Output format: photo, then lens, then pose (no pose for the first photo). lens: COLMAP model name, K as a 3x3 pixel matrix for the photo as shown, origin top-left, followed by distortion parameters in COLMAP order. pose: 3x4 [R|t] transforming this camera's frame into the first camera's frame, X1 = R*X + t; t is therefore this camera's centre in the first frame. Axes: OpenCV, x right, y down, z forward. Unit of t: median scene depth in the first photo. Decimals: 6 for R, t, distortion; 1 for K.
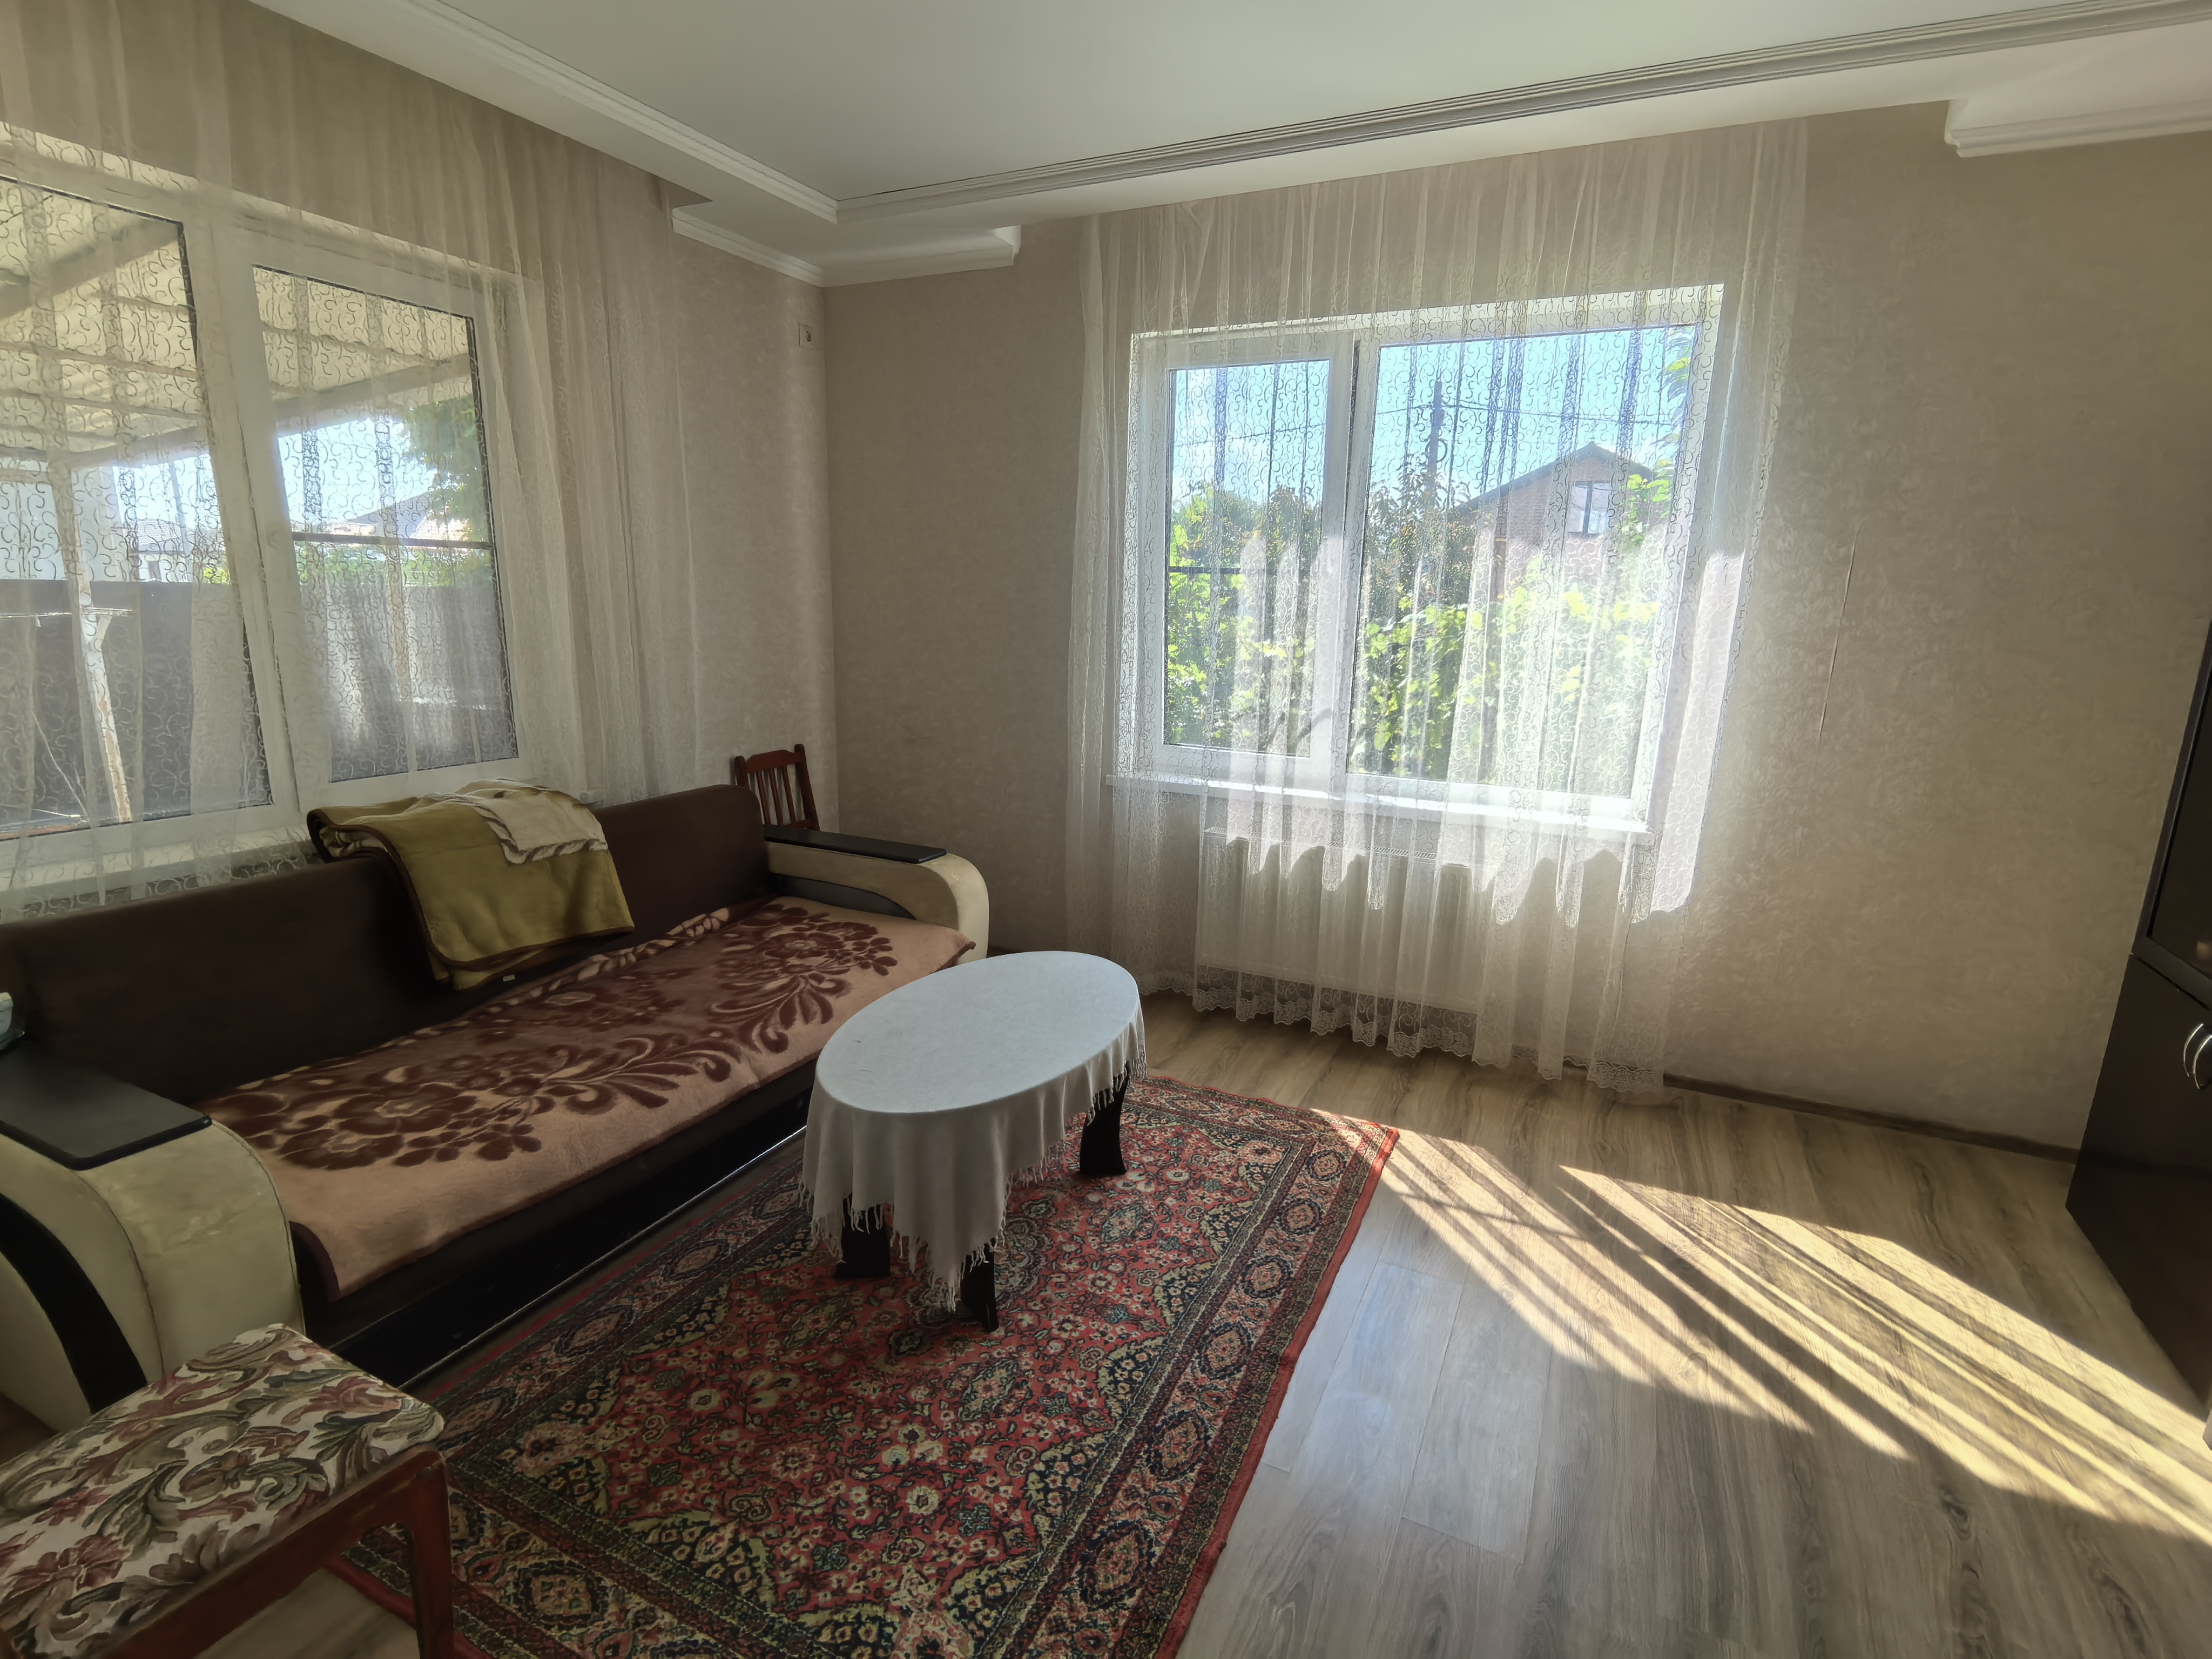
lens RADIAL K [[1045.9, 0, 1106.0], [0, 1045.9, 829.5], [0, 0, 1]] dist [-0.003759, -0.010830]
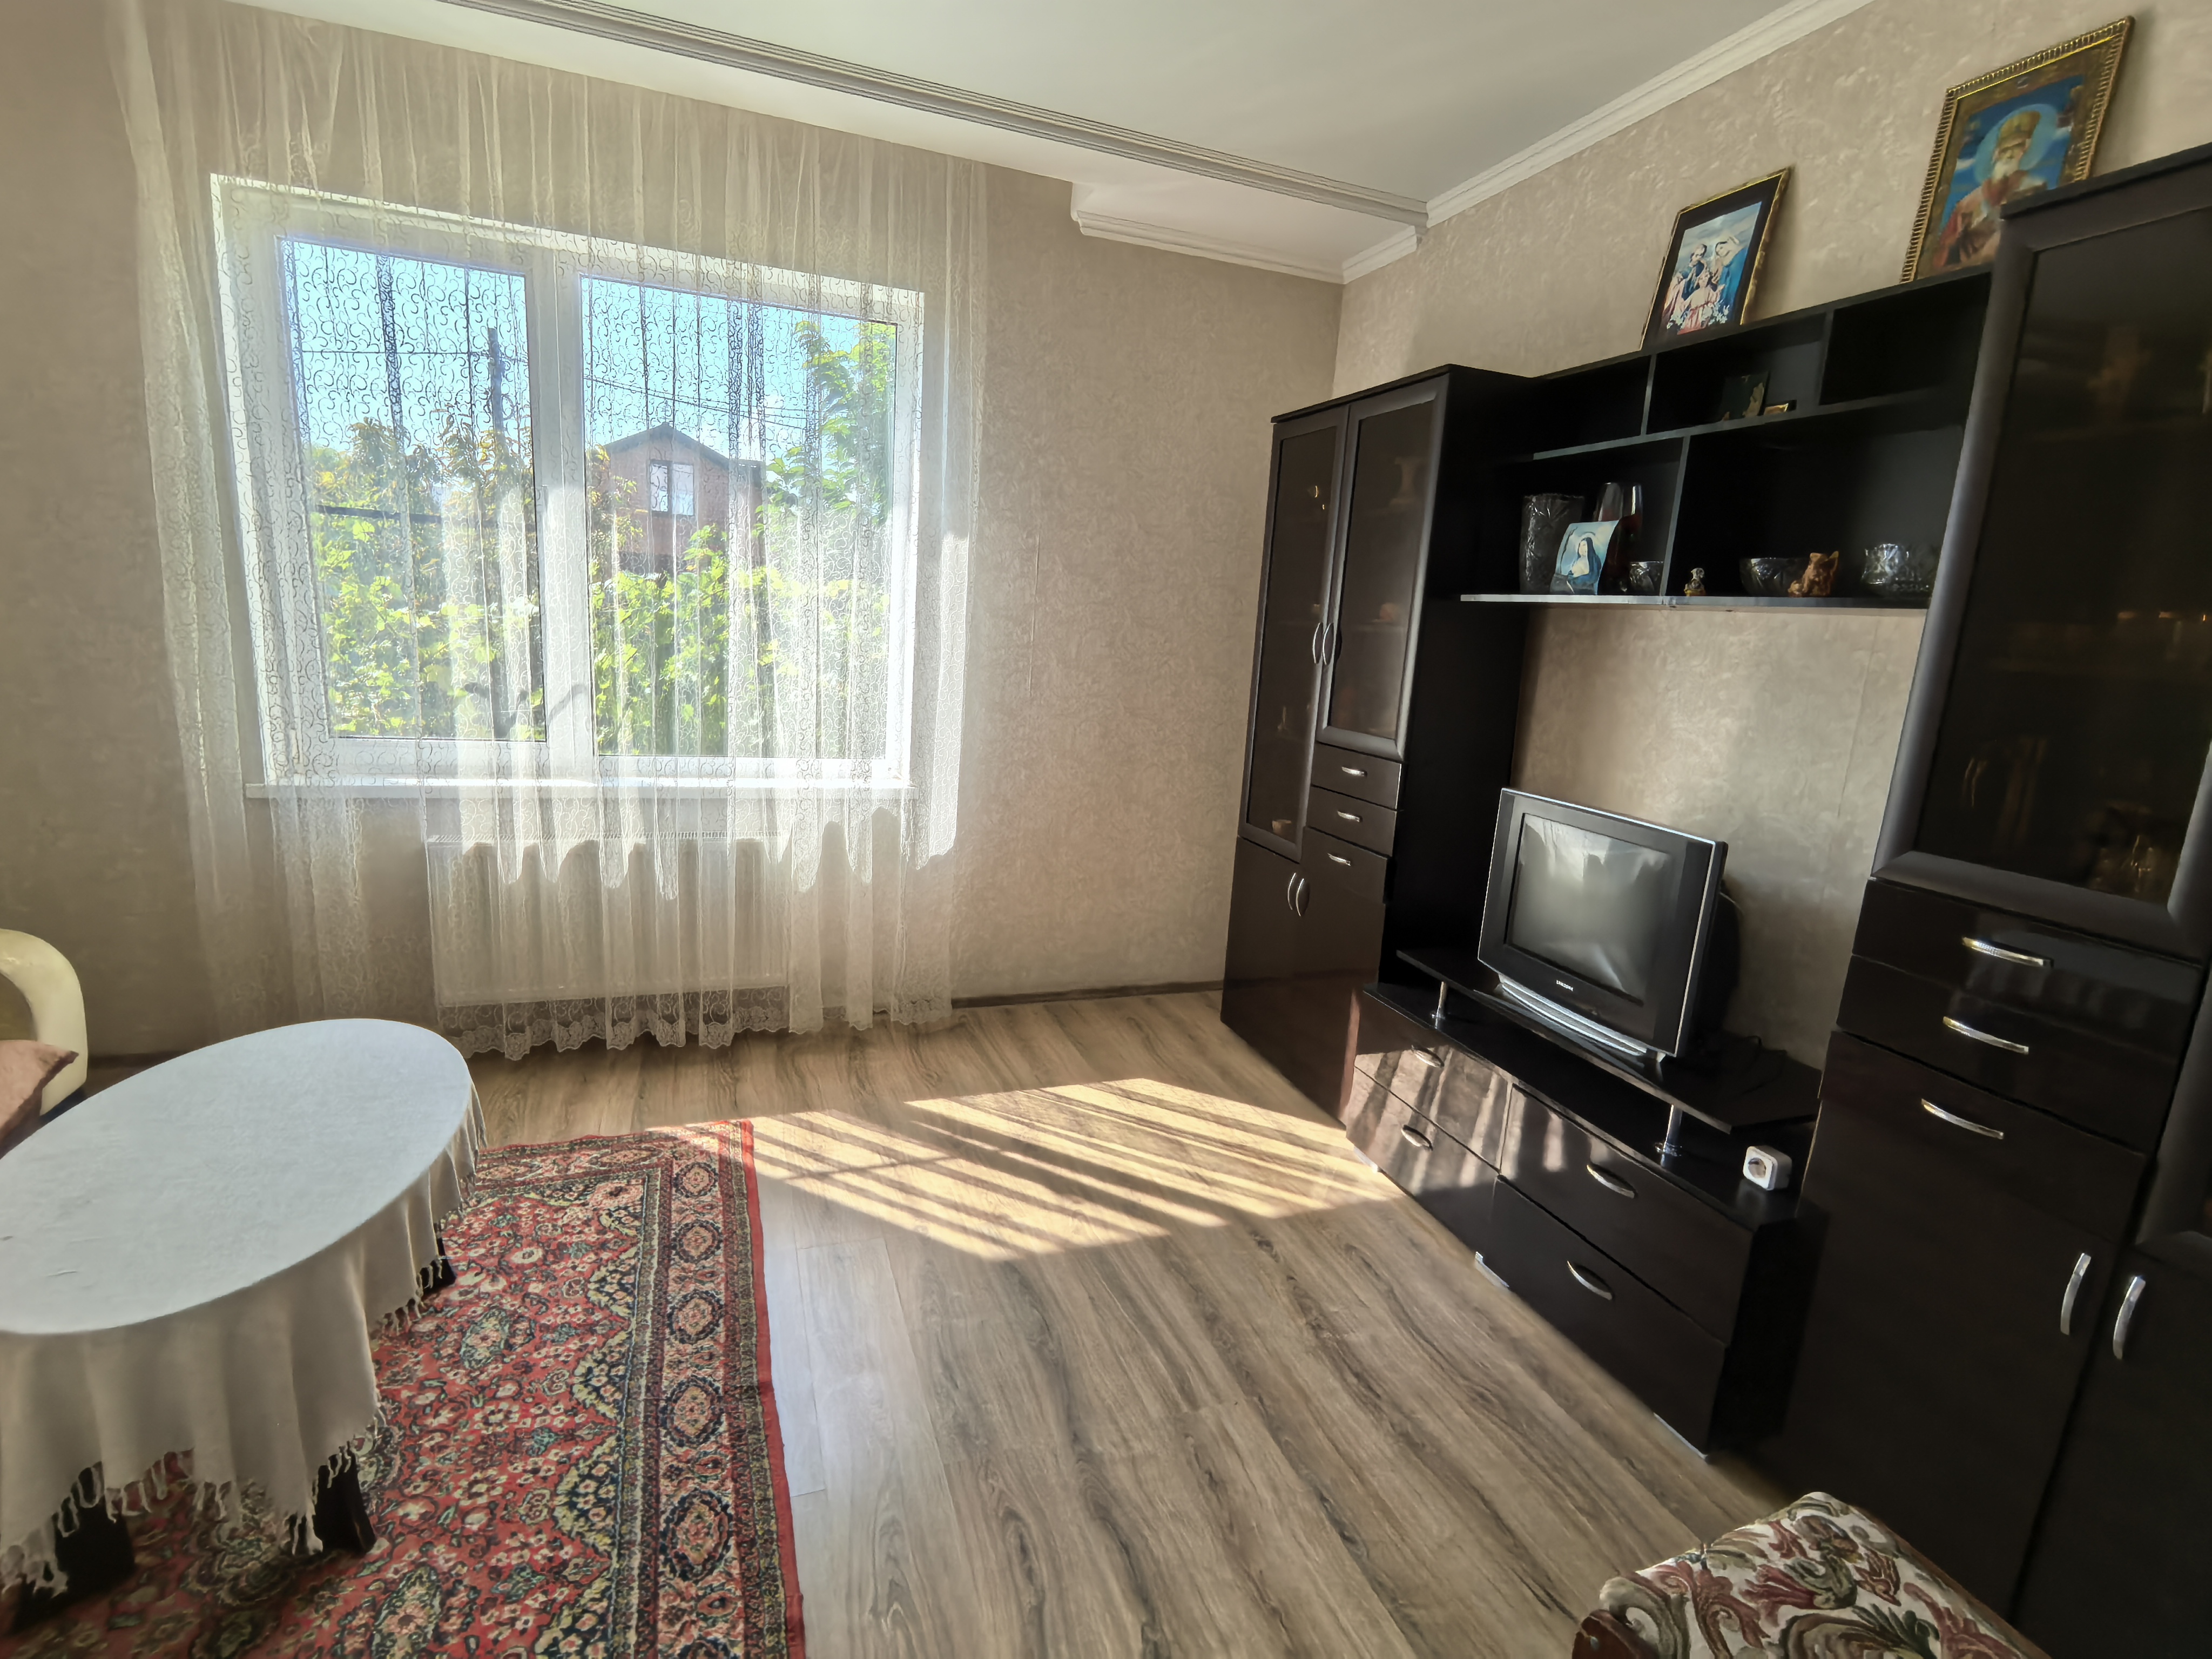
lens RADIAL K [[1050.1, 0, 1102.7], [0, 1050.1, 835.8], [0, 0, 1]] dist [-0.004837, -0.008283]
pose [[0.691969, -0.128206, 0.710452, -0.158437], [0.111889, 0.991259, 0.069902, -0.001907], [-0.713204, 0.031121, 0.700265, 0.094804]]
